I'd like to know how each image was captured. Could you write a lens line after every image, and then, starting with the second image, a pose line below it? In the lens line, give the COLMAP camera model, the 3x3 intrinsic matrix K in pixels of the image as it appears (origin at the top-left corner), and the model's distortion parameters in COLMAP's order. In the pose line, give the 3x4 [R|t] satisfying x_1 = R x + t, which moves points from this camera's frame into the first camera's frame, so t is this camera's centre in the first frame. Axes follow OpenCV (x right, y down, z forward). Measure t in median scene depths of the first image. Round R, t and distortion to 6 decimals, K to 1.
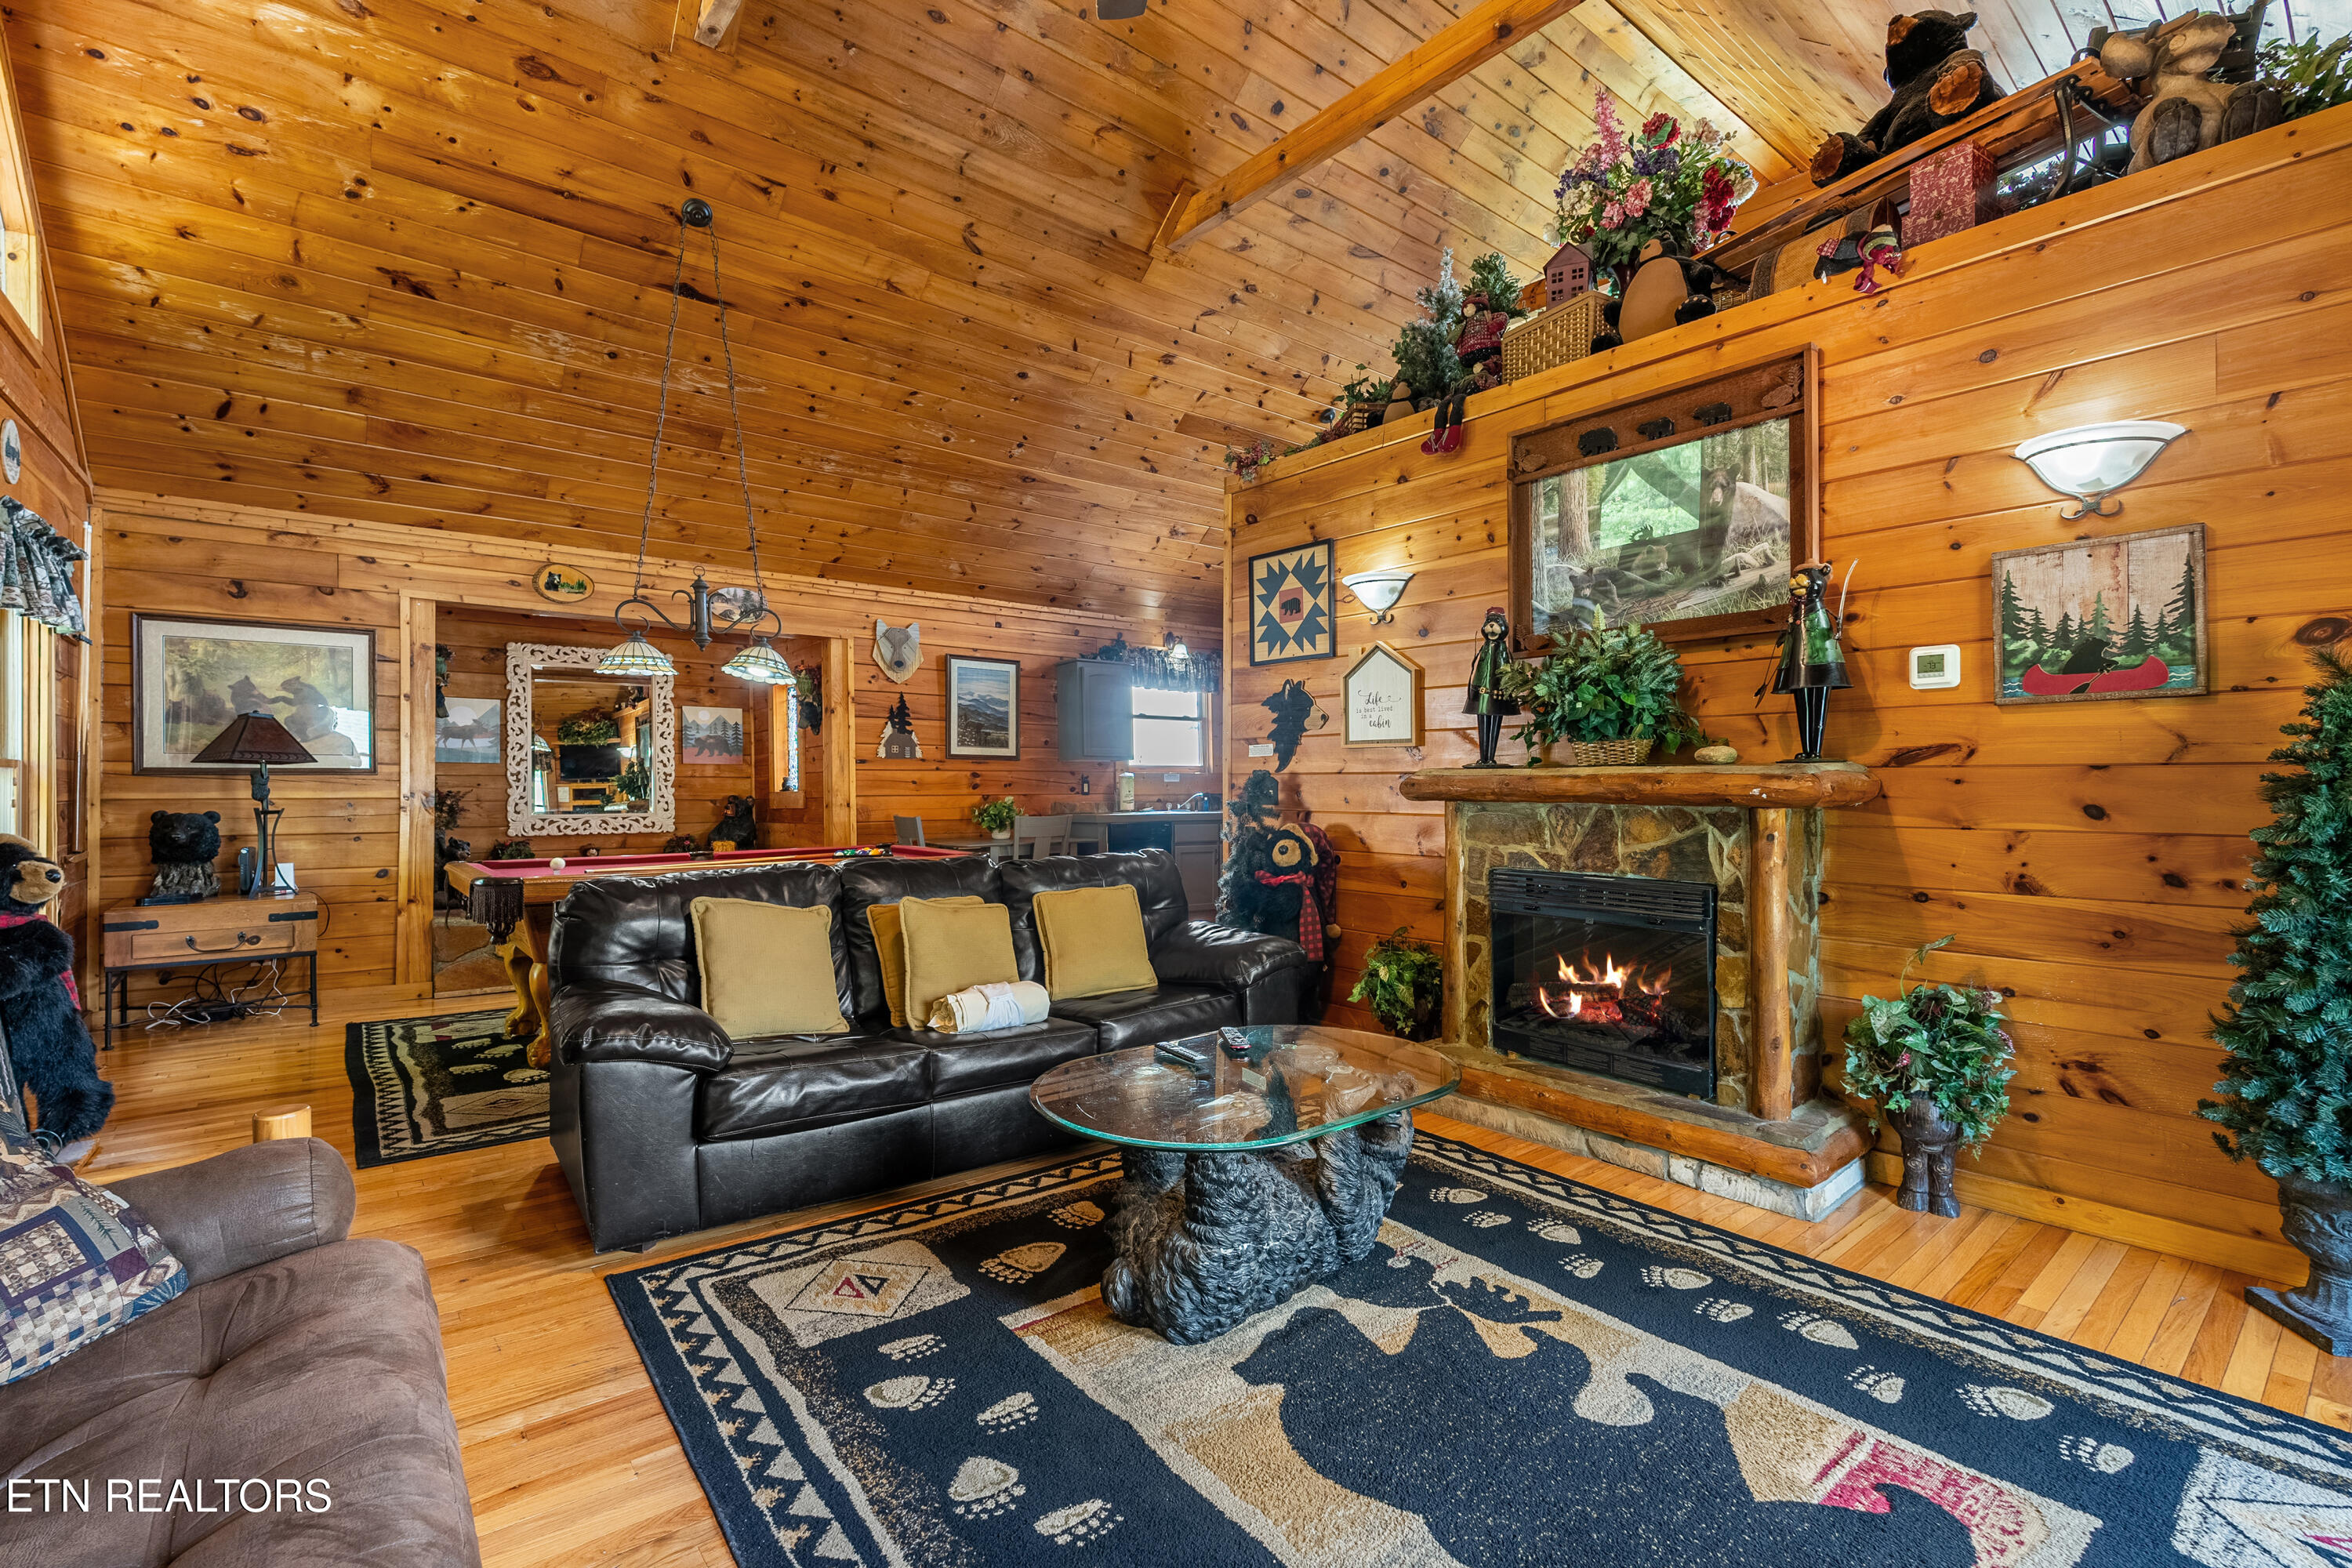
lens RADIAL K [[1038.7, 0, 1173.7], [0, 1038.7, 784.7], [0, 0, 1]] dist [-0.002729, -0.000206]
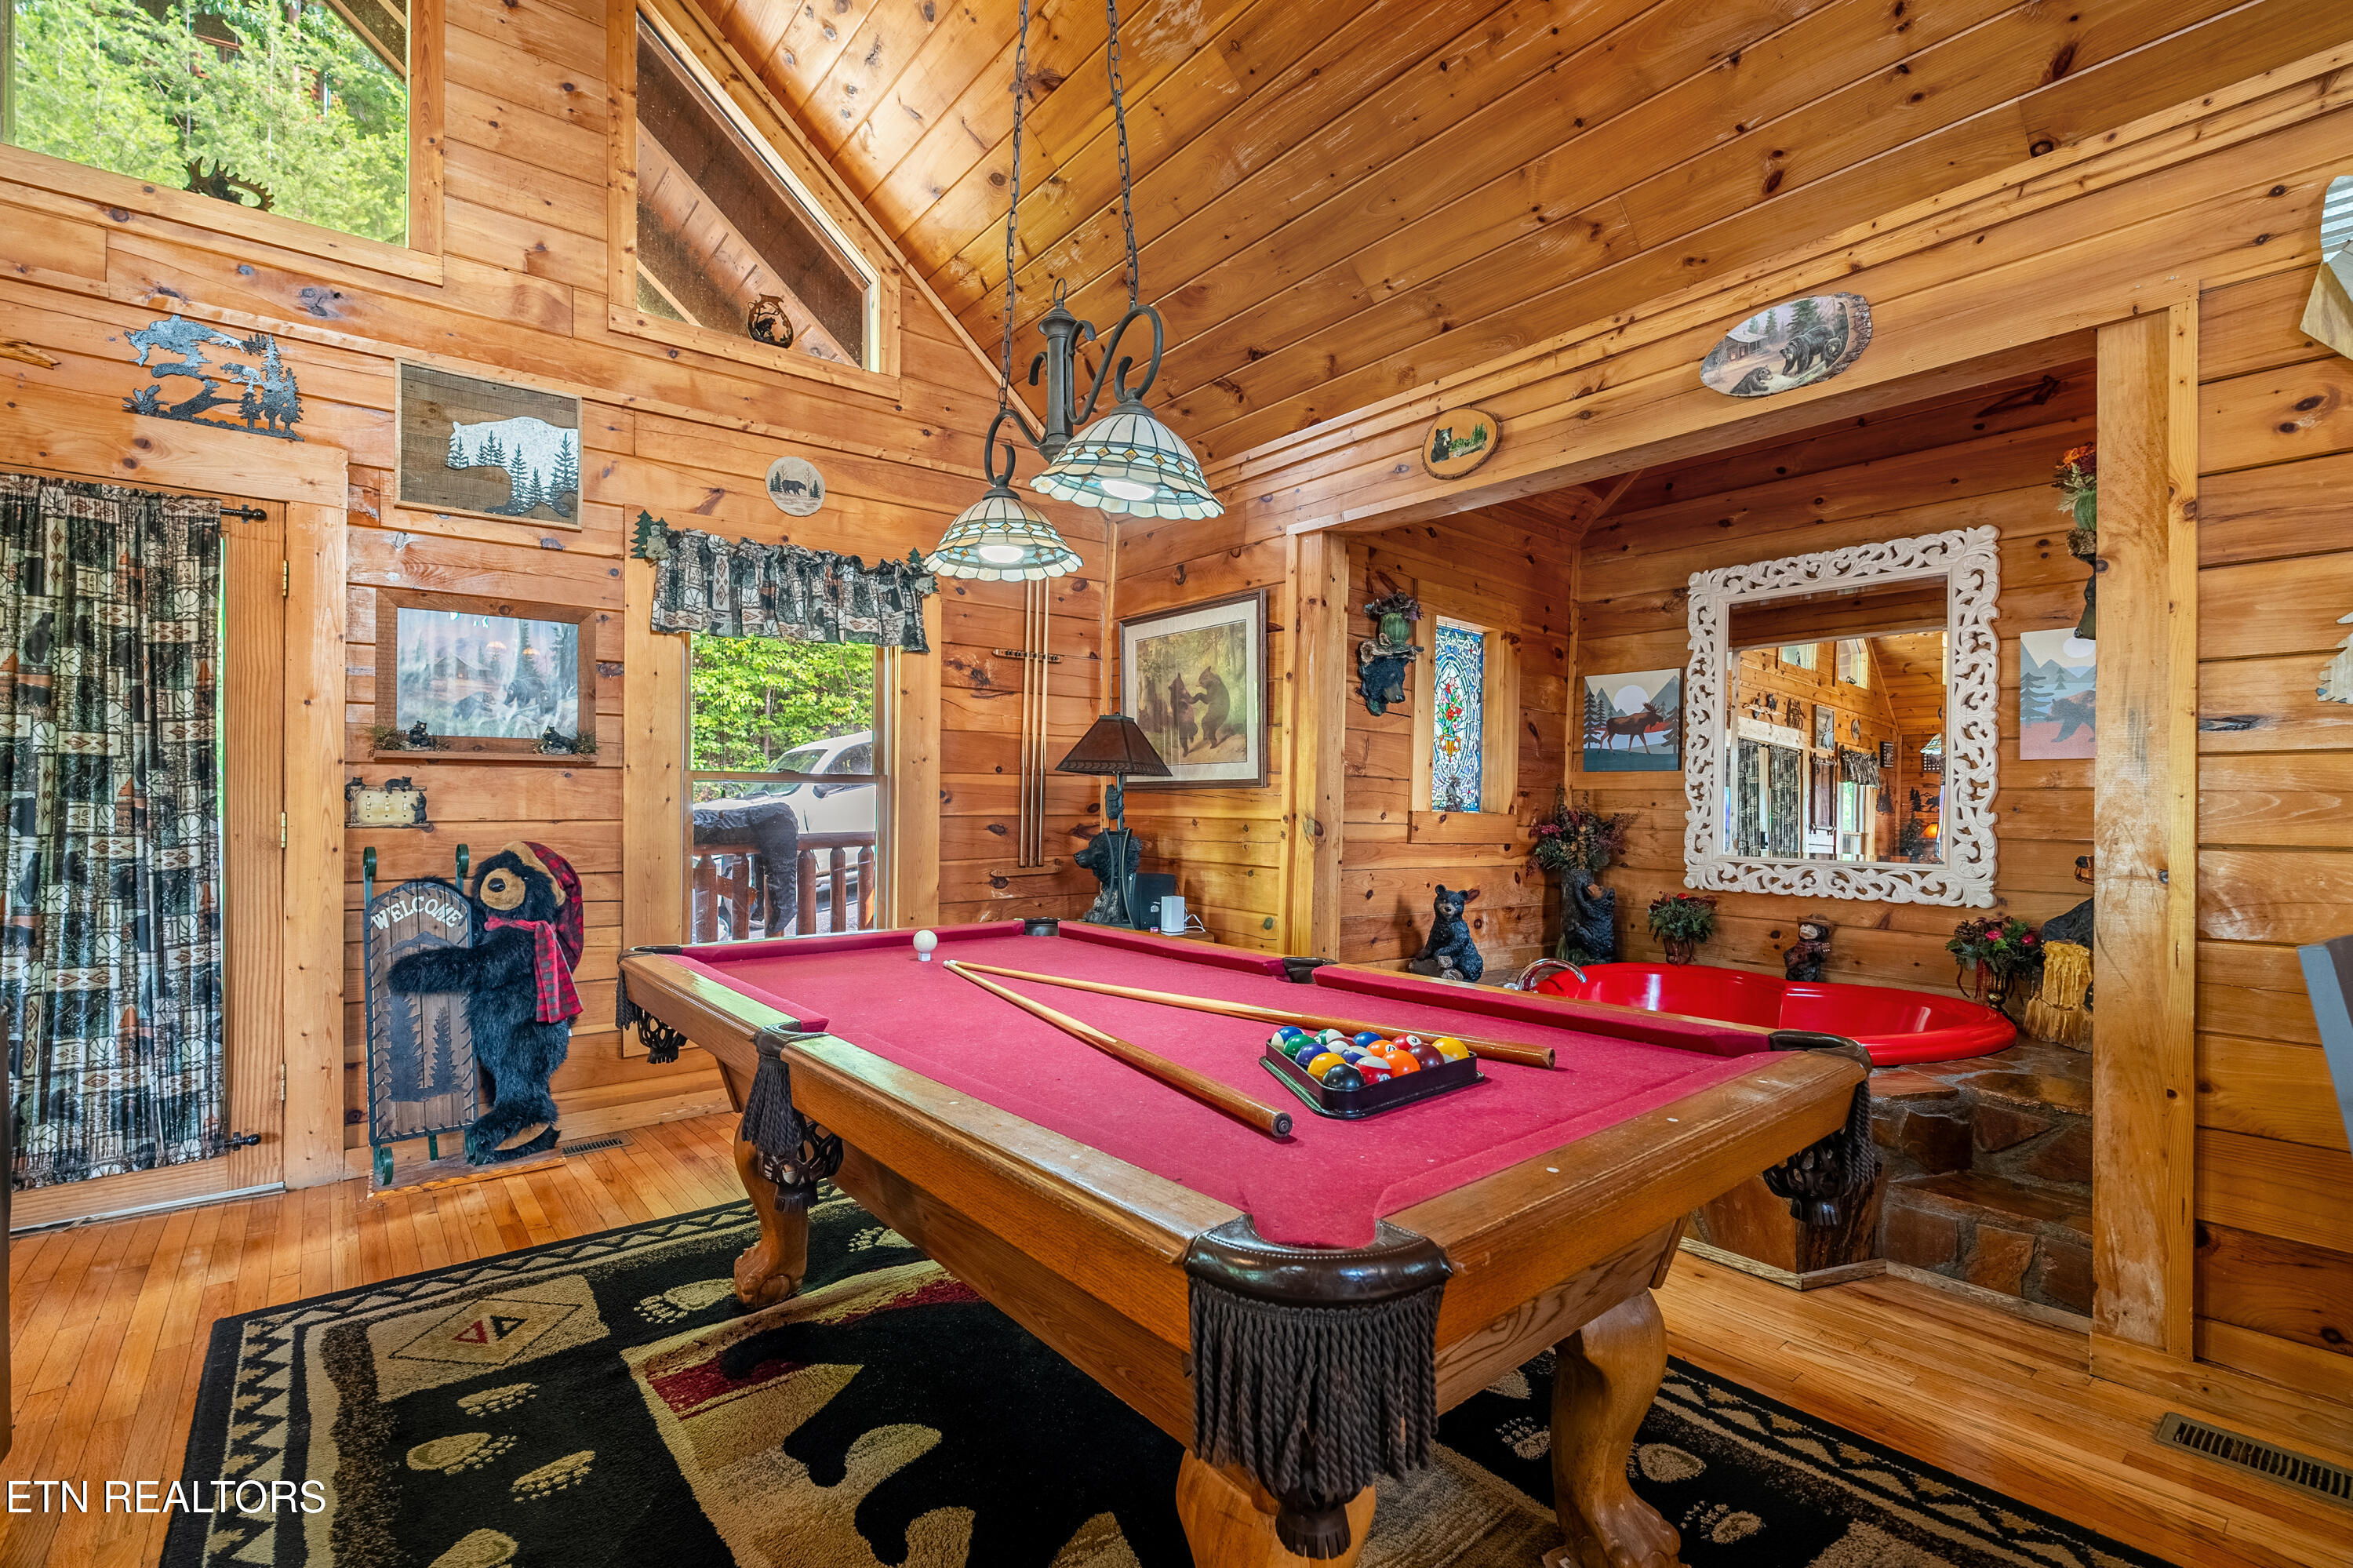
lens RADIAL K [[1045.5, 0, 1183.9], [0, 1045.5, 801.5], [0, 0, 1]] dist [-0.005621, 0.000091]
pose [[0.004586, -0.000398, -0.999989, -0.032327], [-0.007004, 0.999975, -0.000430, 0.000997], [0.999965, 0.007006, 0.004583, 1.007430]]
